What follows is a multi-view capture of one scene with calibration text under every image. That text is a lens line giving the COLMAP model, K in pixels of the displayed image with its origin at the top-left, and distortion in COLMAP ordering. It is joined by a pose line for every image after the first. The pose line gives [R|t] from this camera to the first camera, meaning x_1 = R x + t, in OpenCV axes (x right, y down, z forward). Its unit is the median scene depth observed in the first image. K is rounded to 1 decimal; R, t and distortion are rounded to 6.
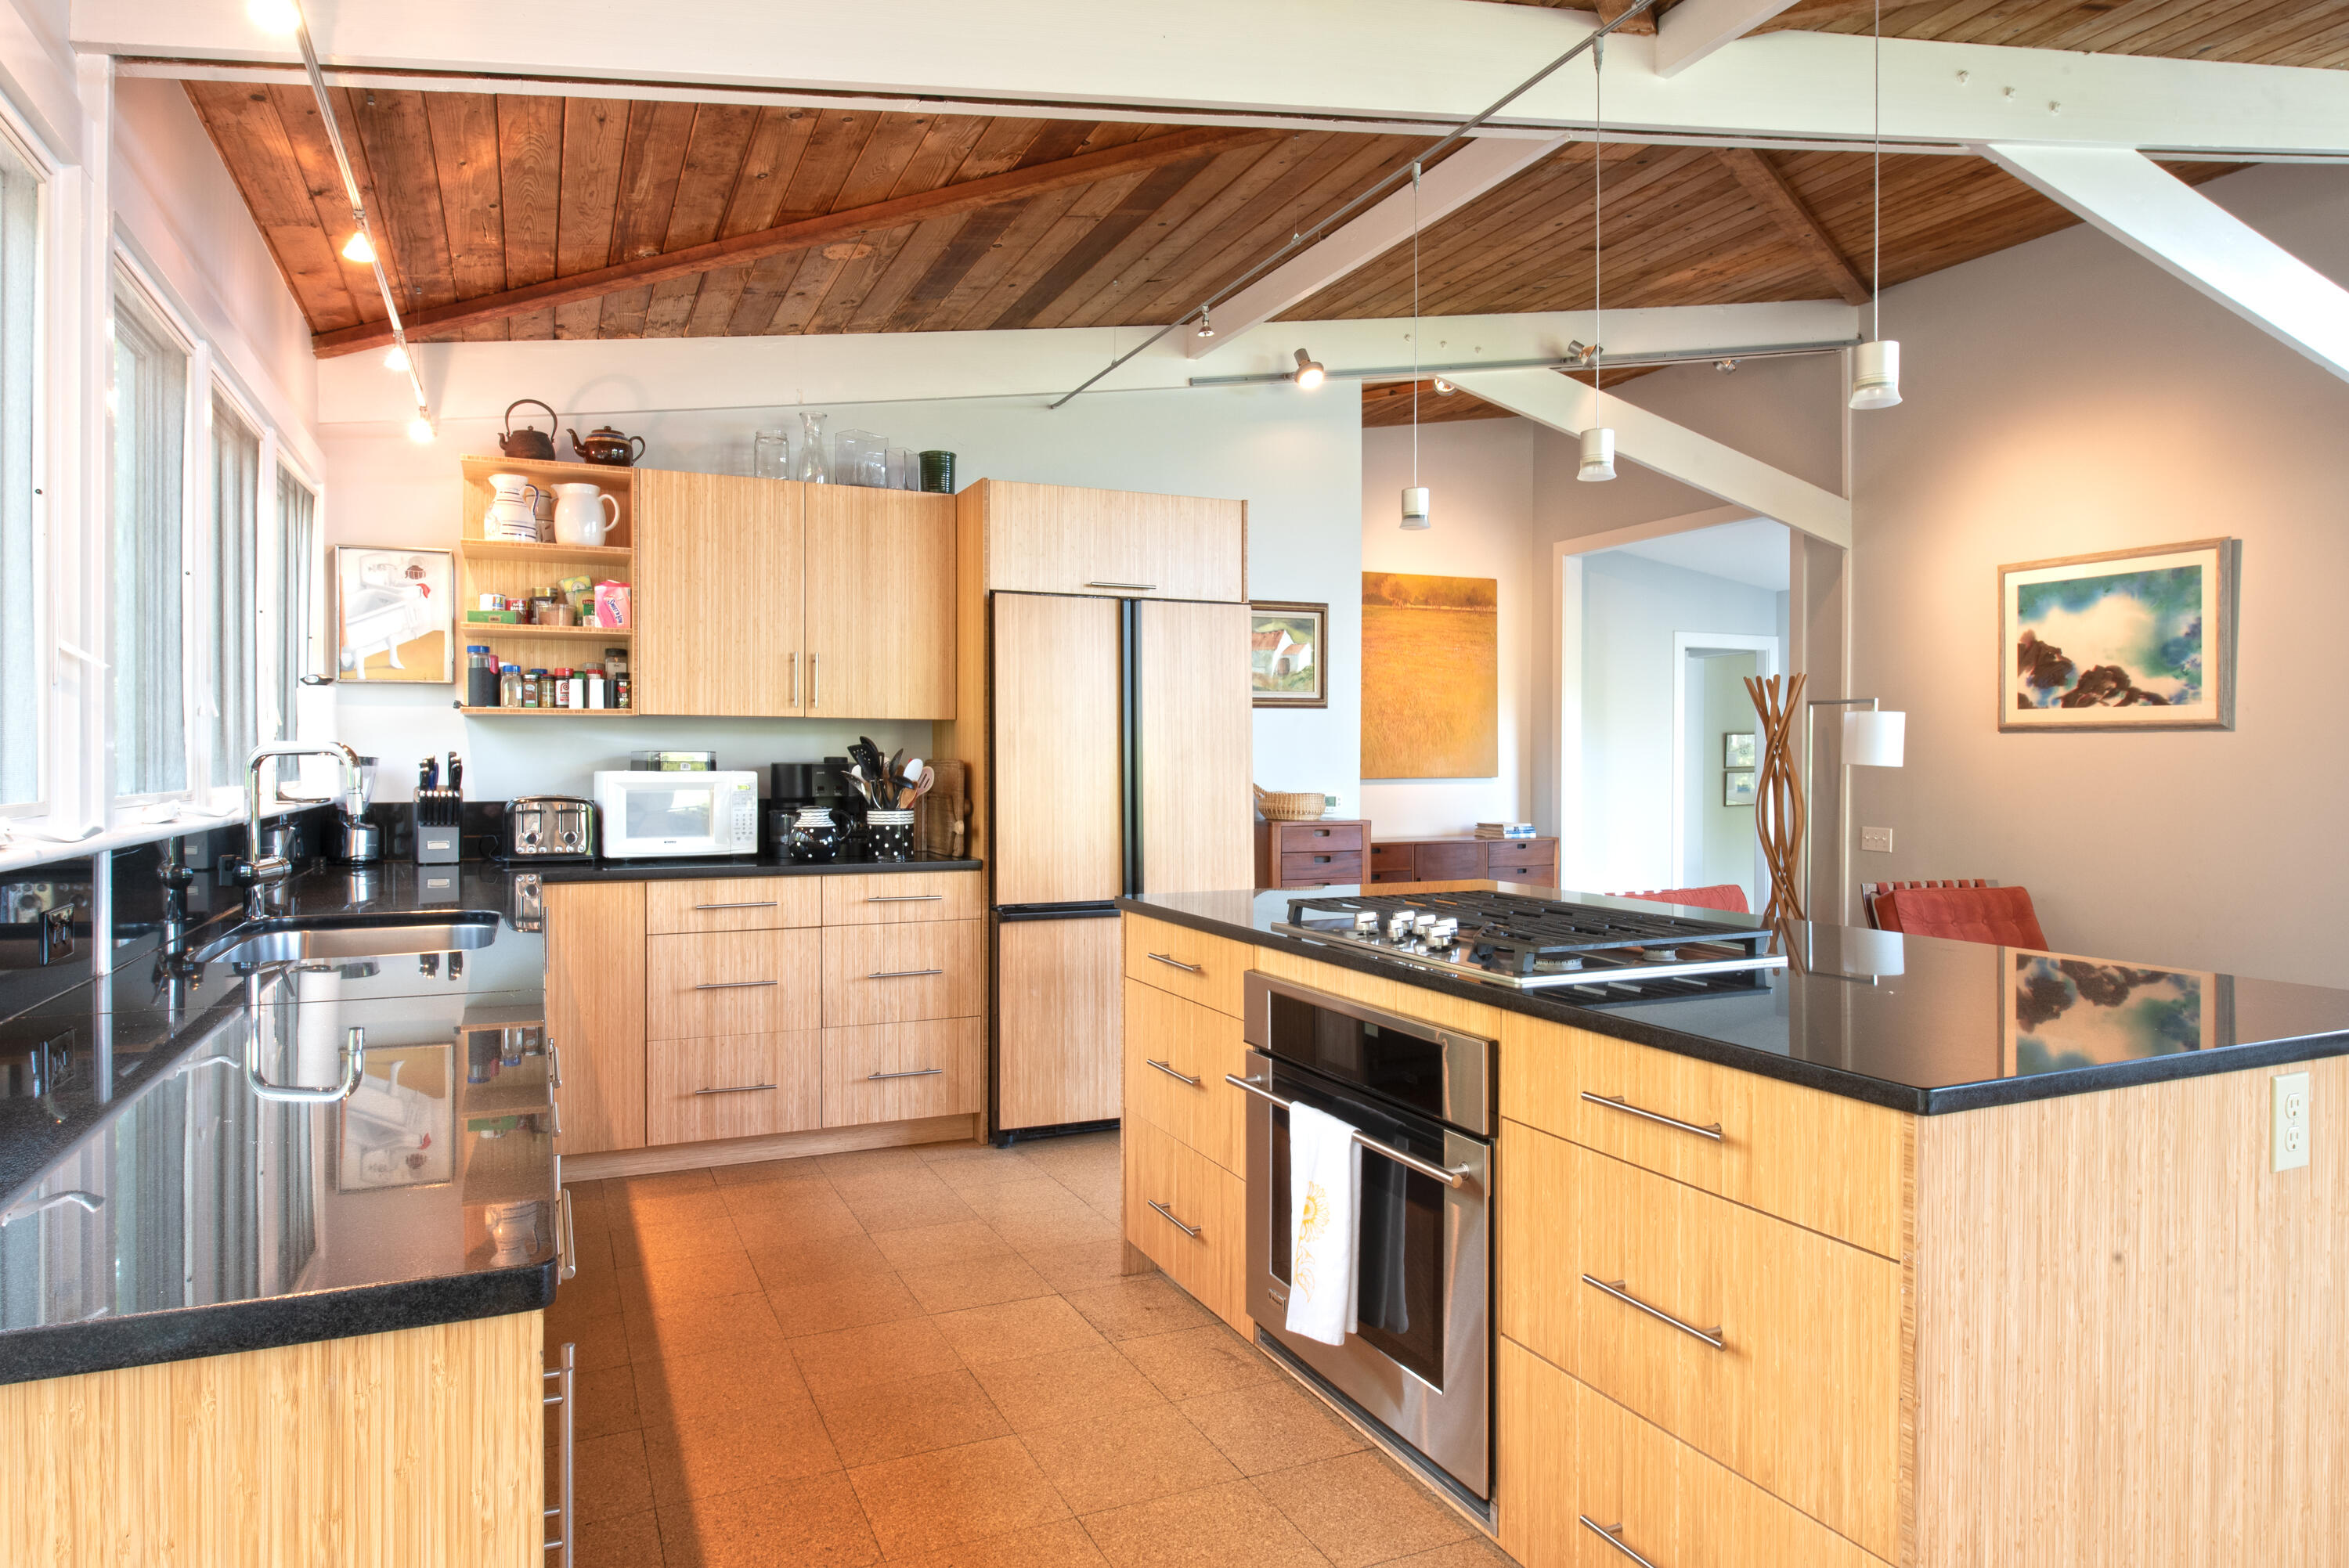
lens RADIAL K [[1396.3, 0, 1177.0], [0, 1396.3, 772.9], [0, 0, 1]] dist [0.001814, 0.000802]
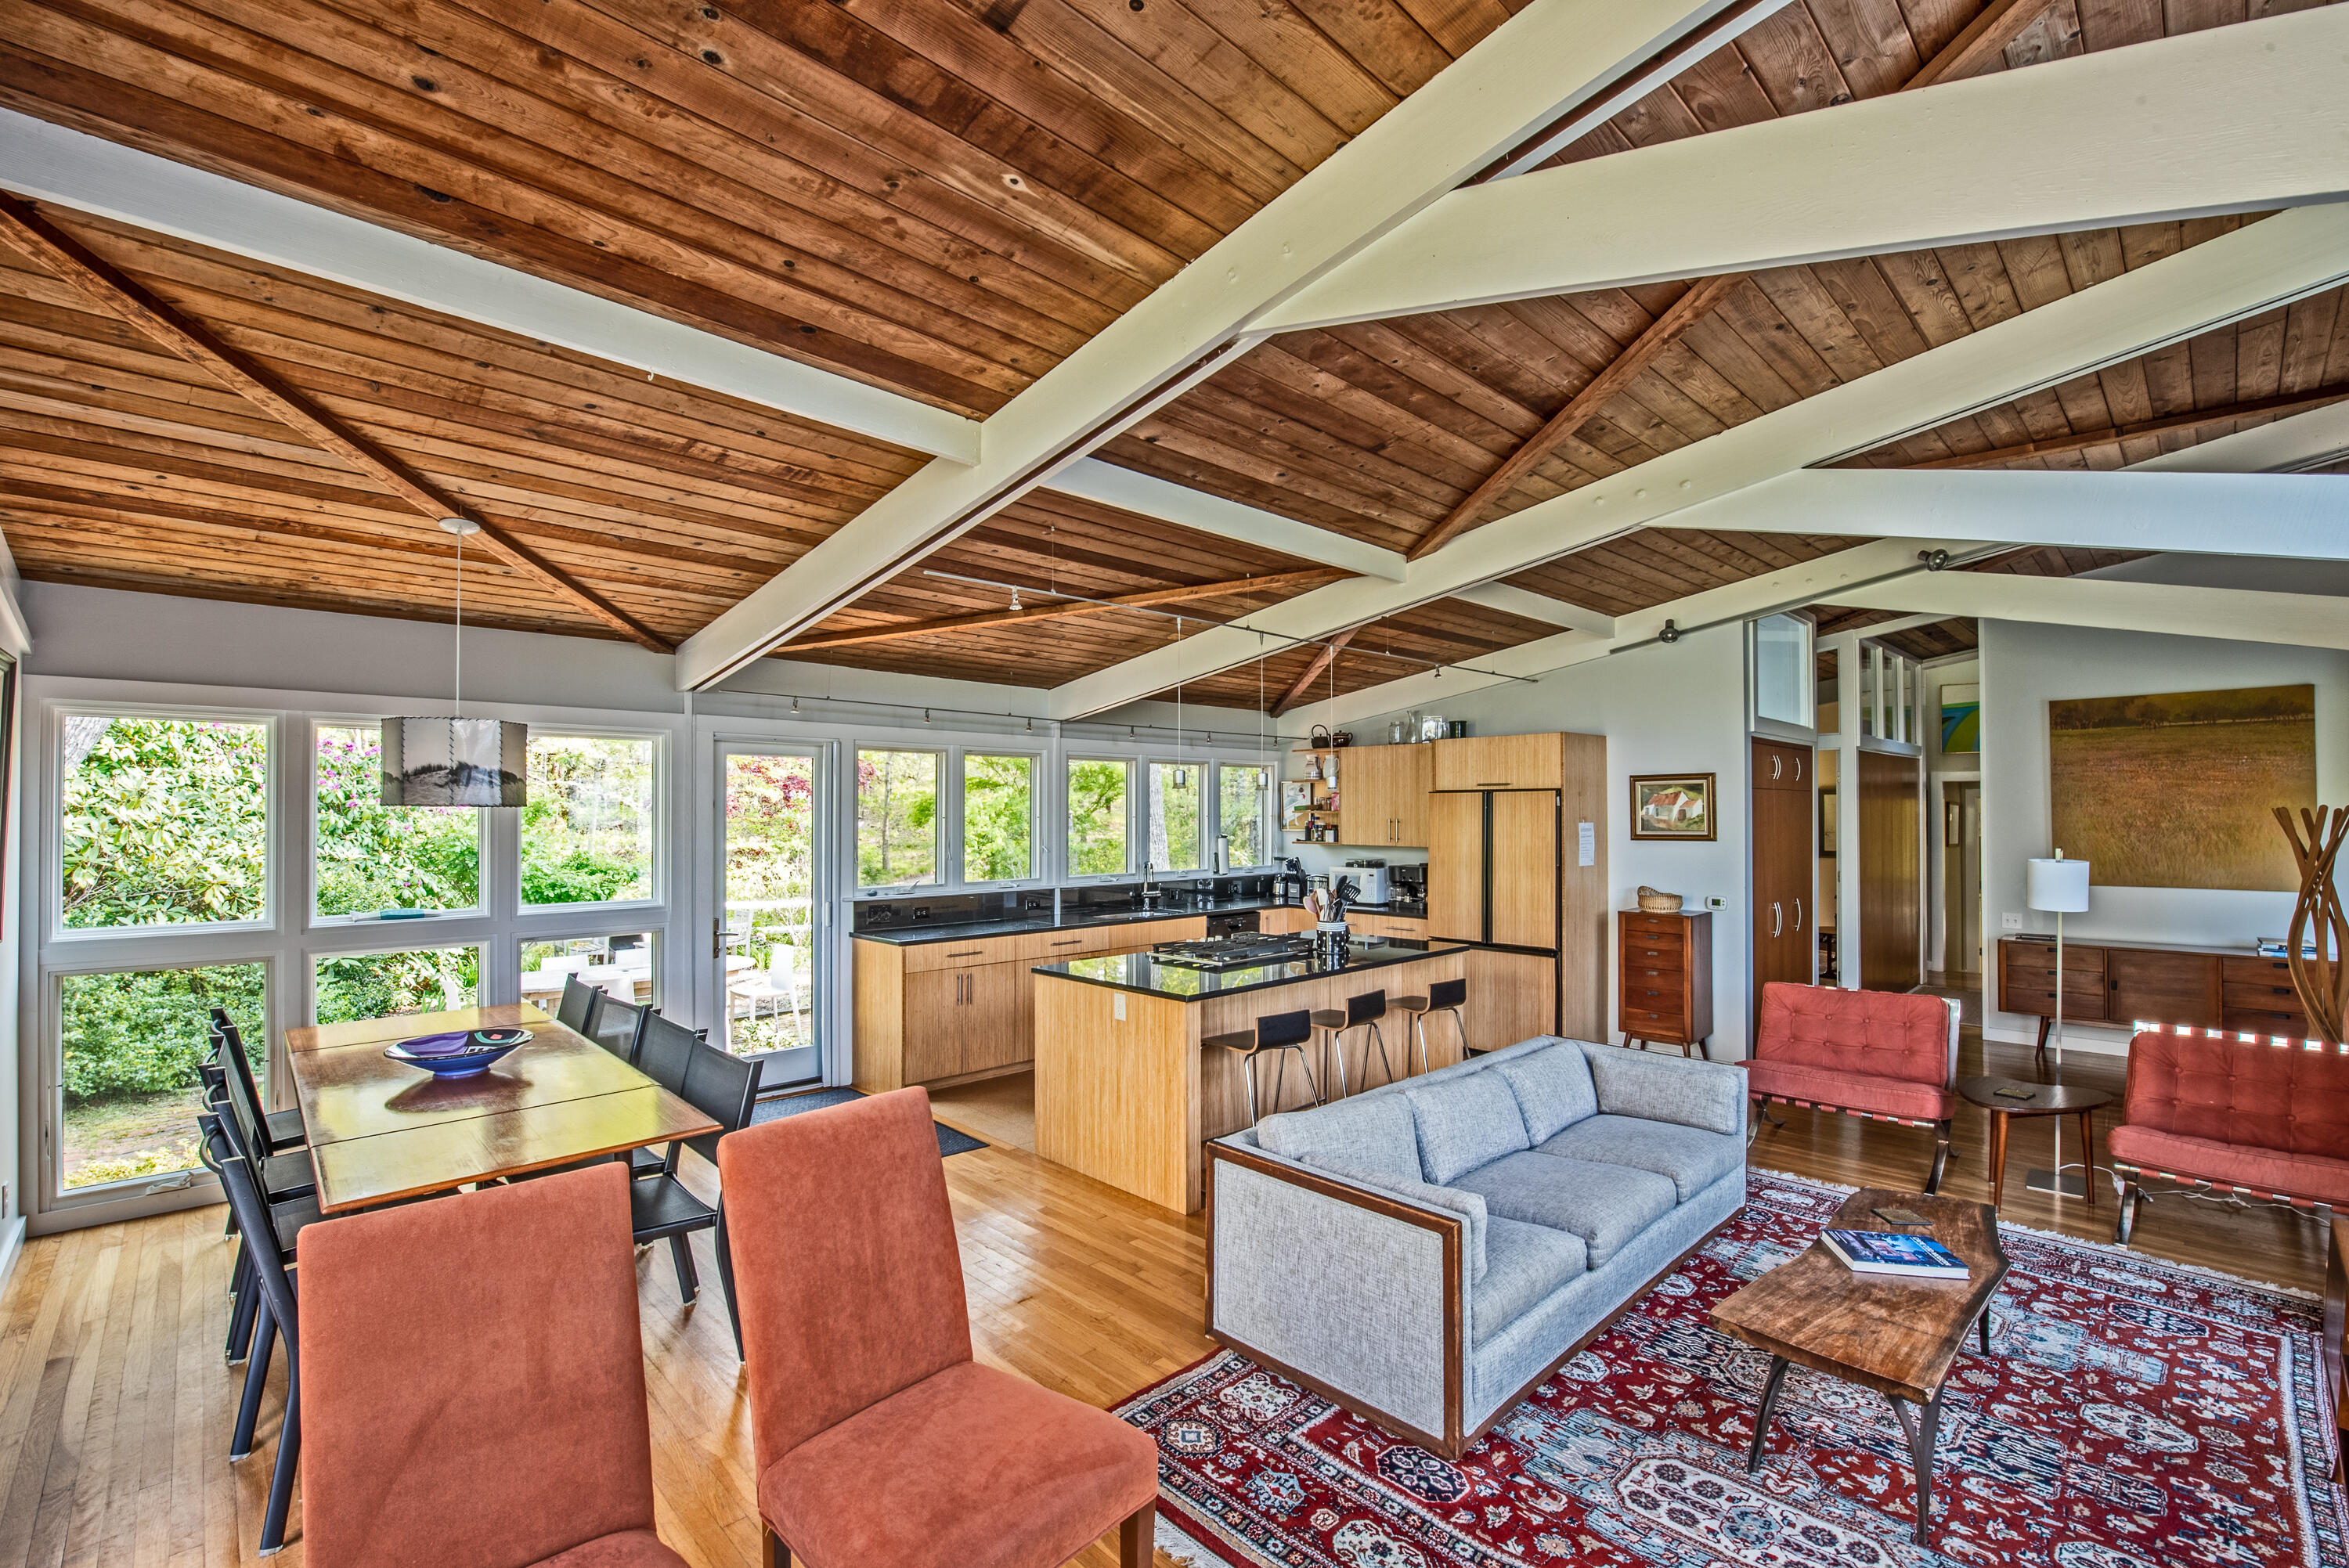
lens RADIAL K [[1029.8, 0, 1174.7], [0, 1029.8, 762.9], [0, 0, 1]] dist [-0.004395, -0.000833]
pose [[0.338967, -0.047284, -0.939609, 0.996789], [-0.005408, 0.998622, -0.052205, -0.071930], [0.940783, 0.022777, 0.338244, 0.063040]]
